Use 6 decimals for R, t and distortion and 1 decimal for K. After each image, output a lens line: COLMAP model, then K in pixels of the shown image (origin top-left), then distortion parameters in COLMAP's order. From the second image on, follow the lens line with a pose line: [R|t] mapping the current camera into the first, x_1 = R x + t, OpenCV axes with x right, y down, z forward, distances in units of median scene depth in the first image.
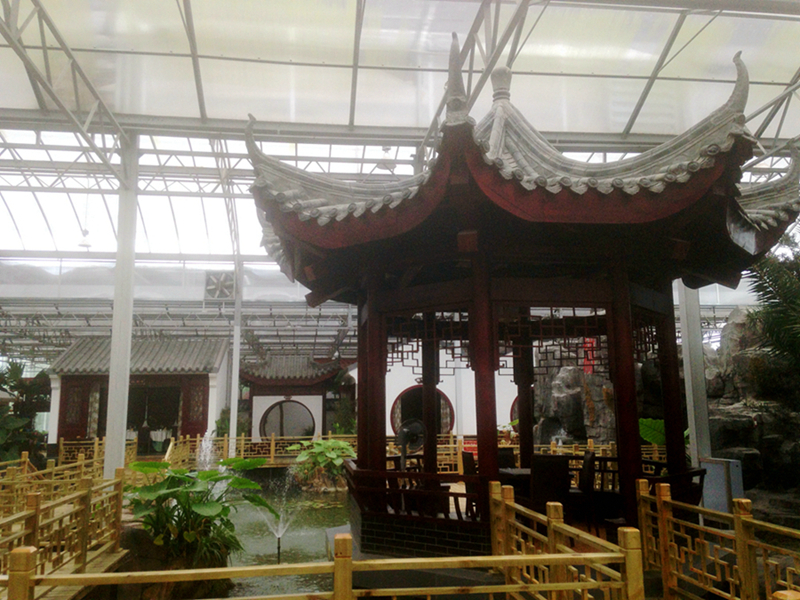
lens RADIAL K [[731.3, 0, 400.0], [0, 731.3, 300.0], [0, 0, 1]] dist [0.180980, -0.267897]
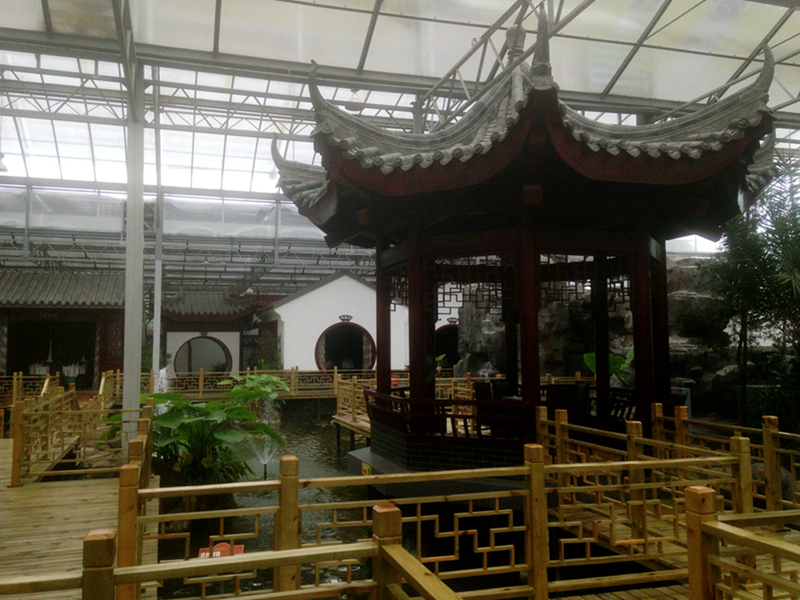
lens RADIAL K [[731.3, 0, 400.0], [0, 731.3, 300.0], [0, 0, 1]] dist [0.180980, -0.267897]
pose [[0.984823, 0.014800, 0.172928, -0.187187], [-0.029339, 0.996214, 0.081830, -0.004551], [-0.171062, -0.085661, 0.981529, -0.047942]]
